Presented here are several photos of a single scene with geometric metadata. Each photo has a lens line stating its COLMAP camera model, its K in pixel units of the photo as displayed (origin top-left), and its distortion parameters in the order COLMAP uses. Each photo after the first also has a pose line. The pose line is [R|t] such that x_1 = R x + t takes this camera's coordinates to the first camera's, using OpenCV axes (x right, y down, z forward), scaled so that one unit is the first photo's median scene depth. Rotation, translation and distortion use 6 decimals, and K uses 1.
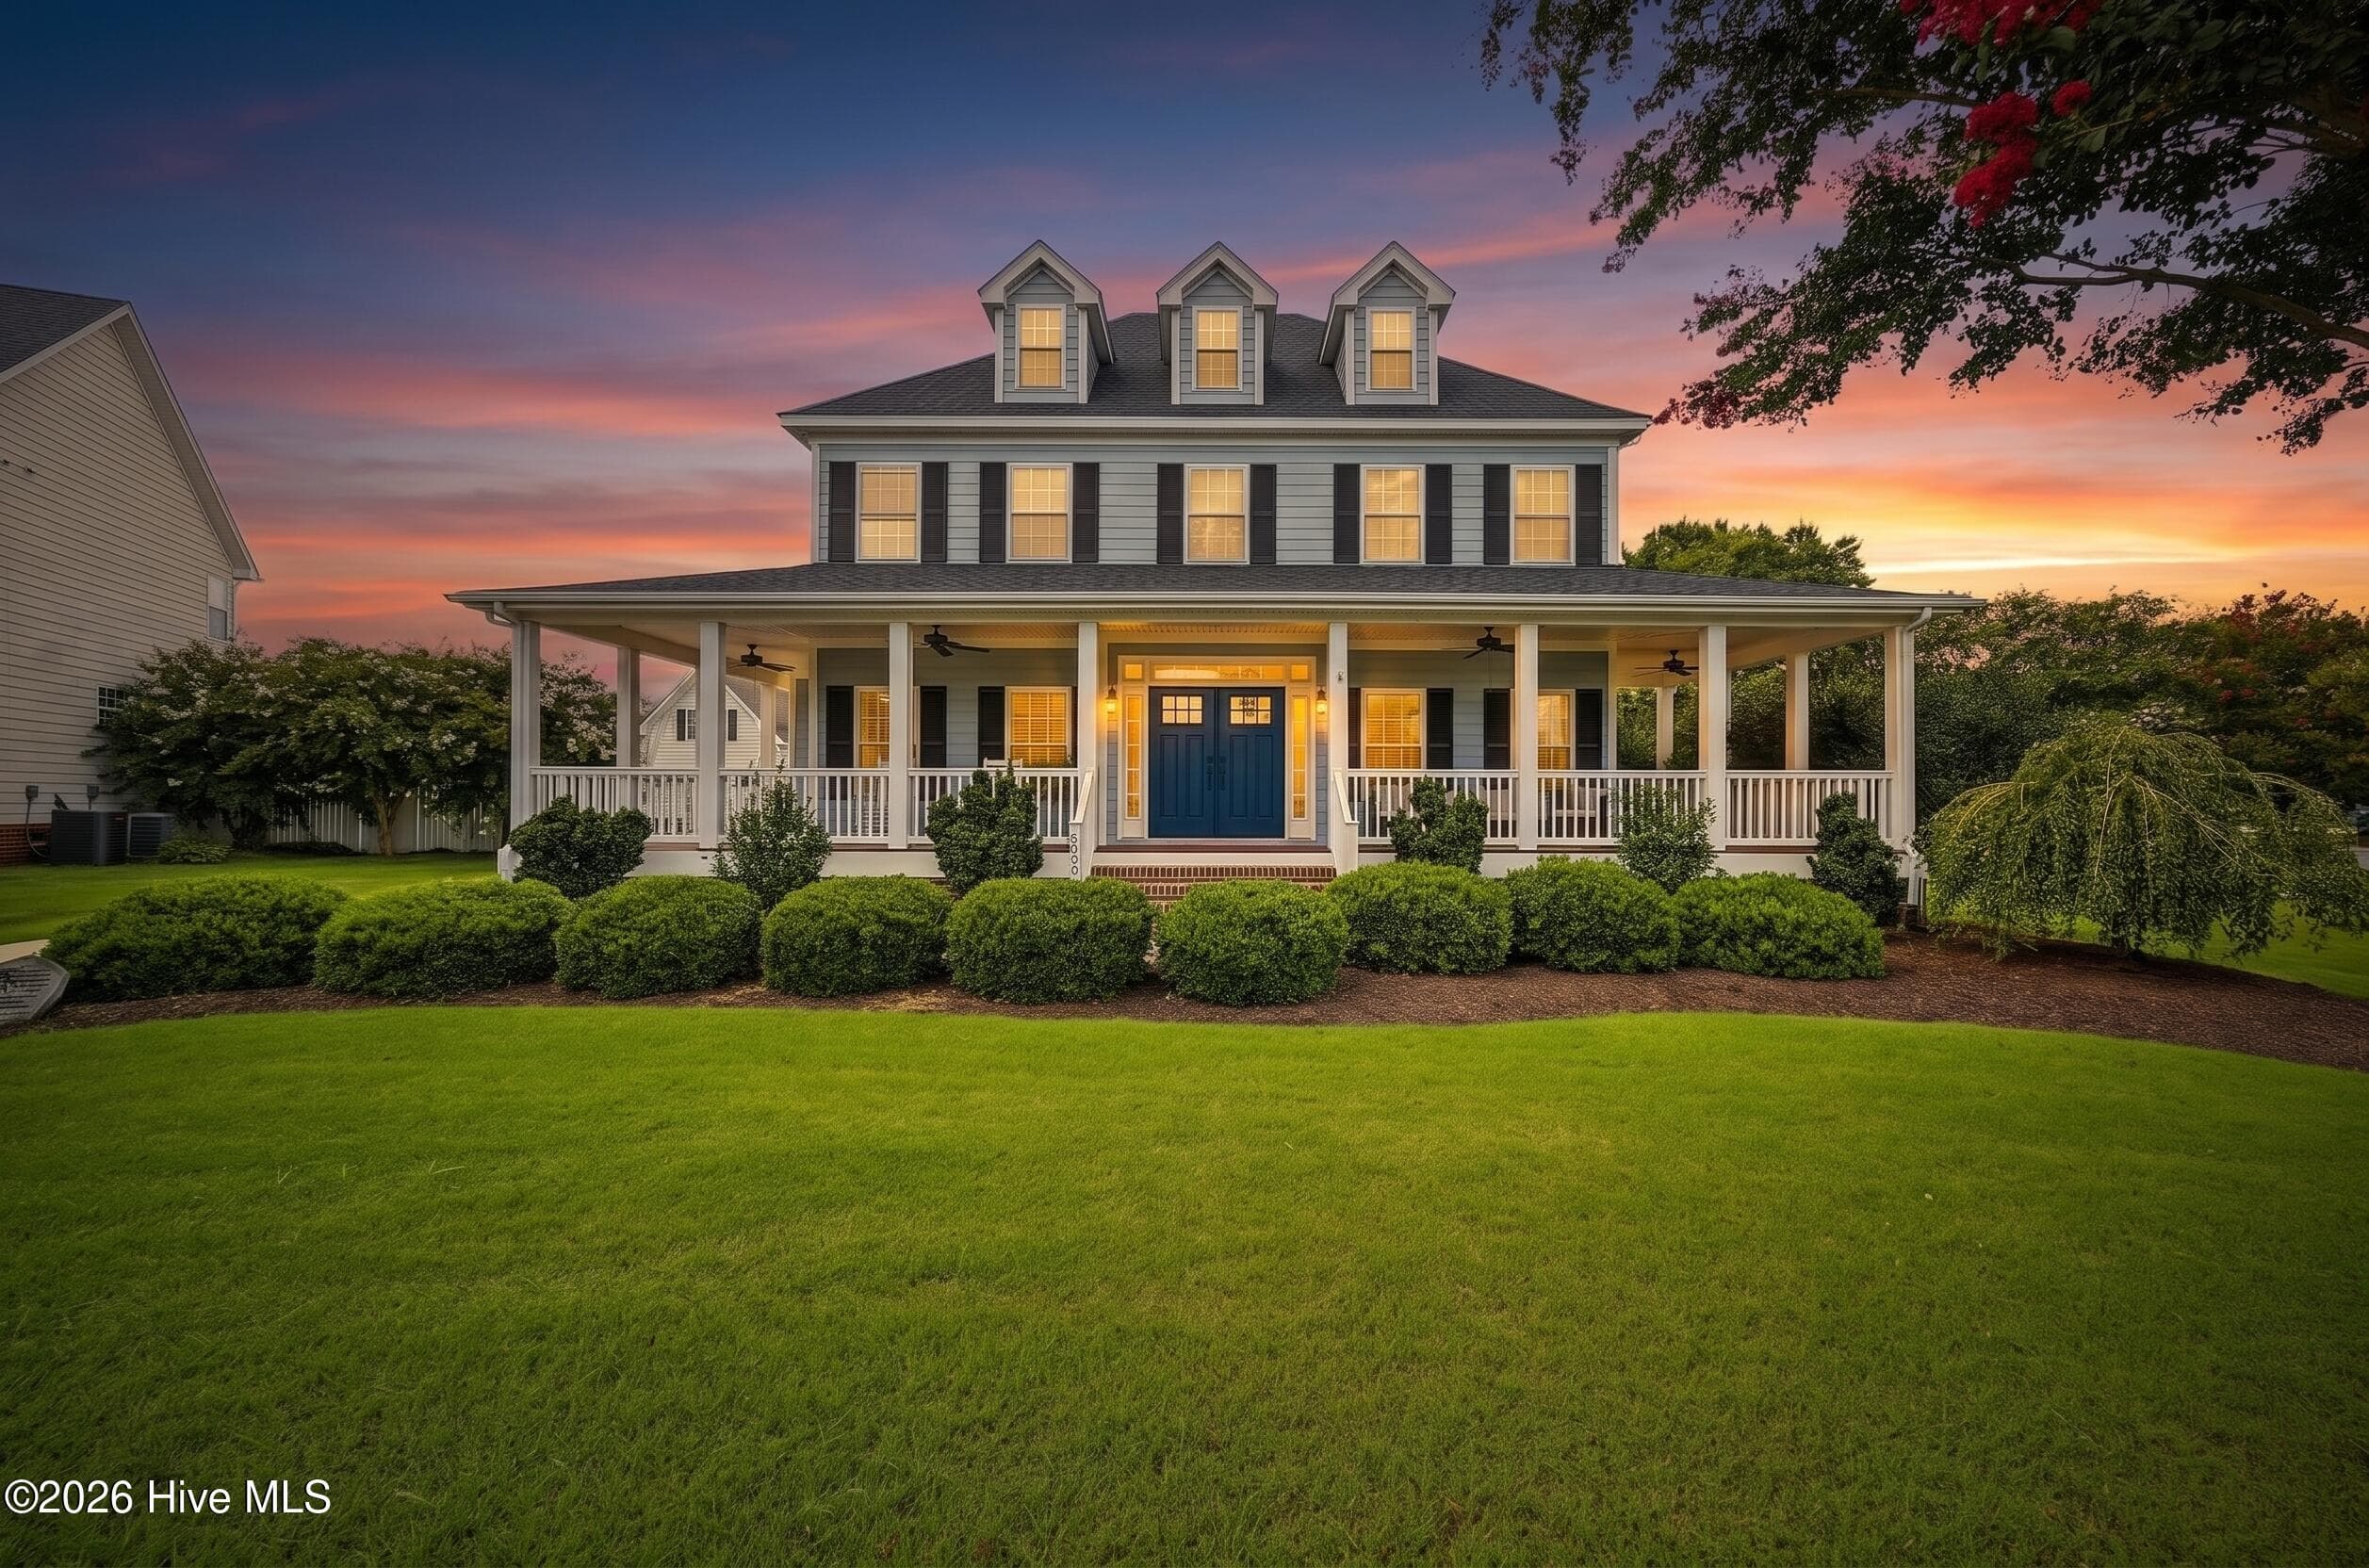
lens RADIAL K [[1042.5, 0, 1165.4], [0, 1042.5, 800.3], [0, 0, 1]] dist [0.001437, 0.000137]
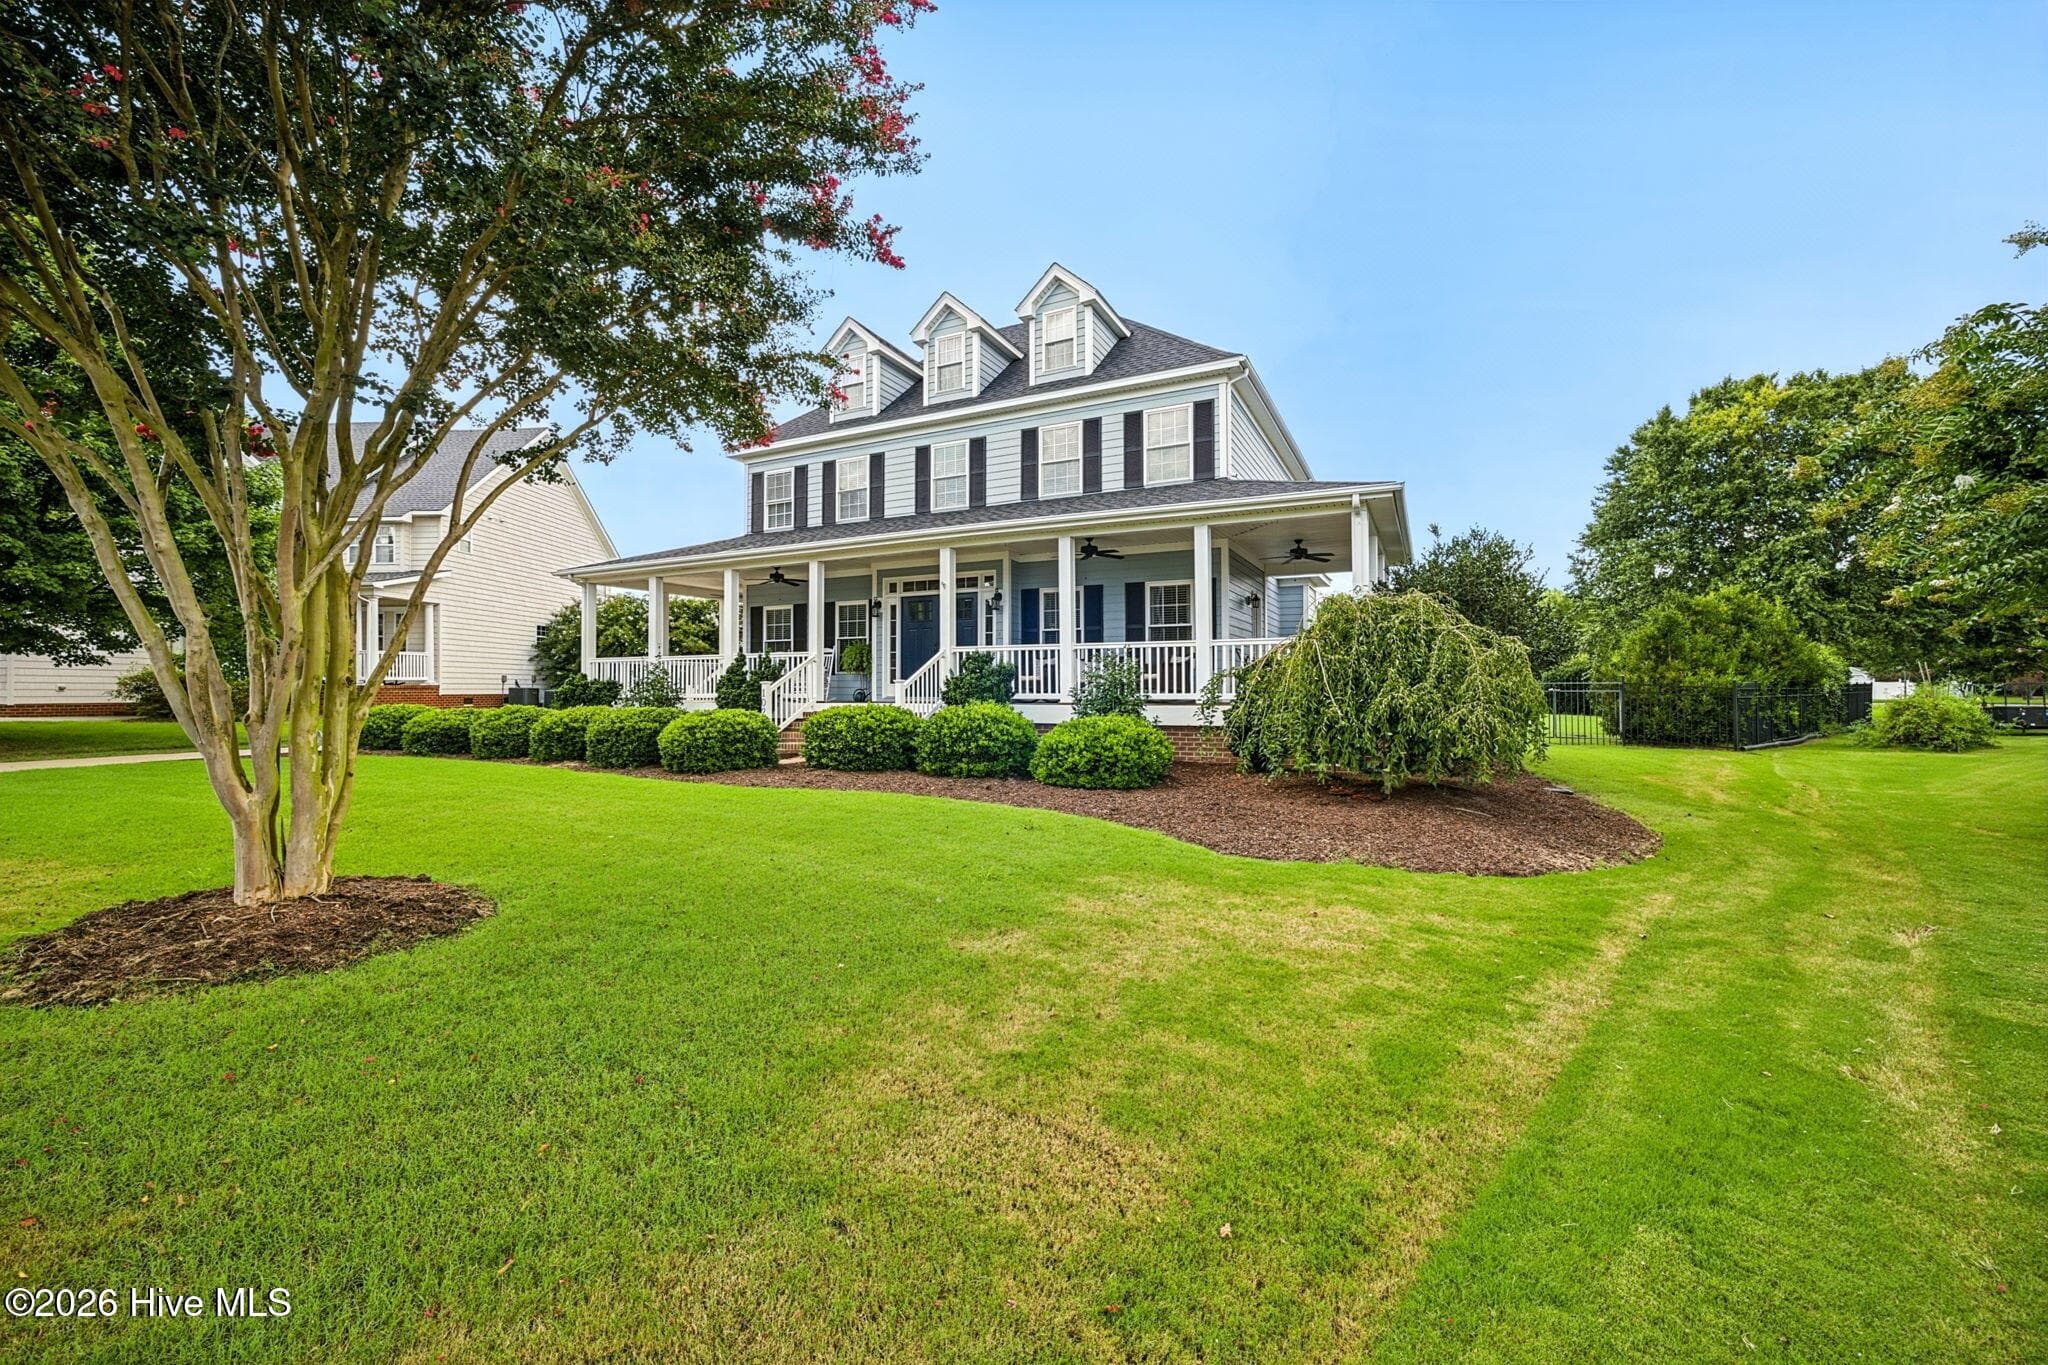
lens RADIAL K [[825.6, 0, 1042.6], [0, 825.6, 678.3], [0, 0, 1]] dist [0.002125, 0.000225]
pose [[0.899085, -0.018865, -0.437368, 0.669792], [0.025768, 0.999619, 0.009855, 0.004338], [0.437016, -0.020131, 0.899229, -0.003258]]
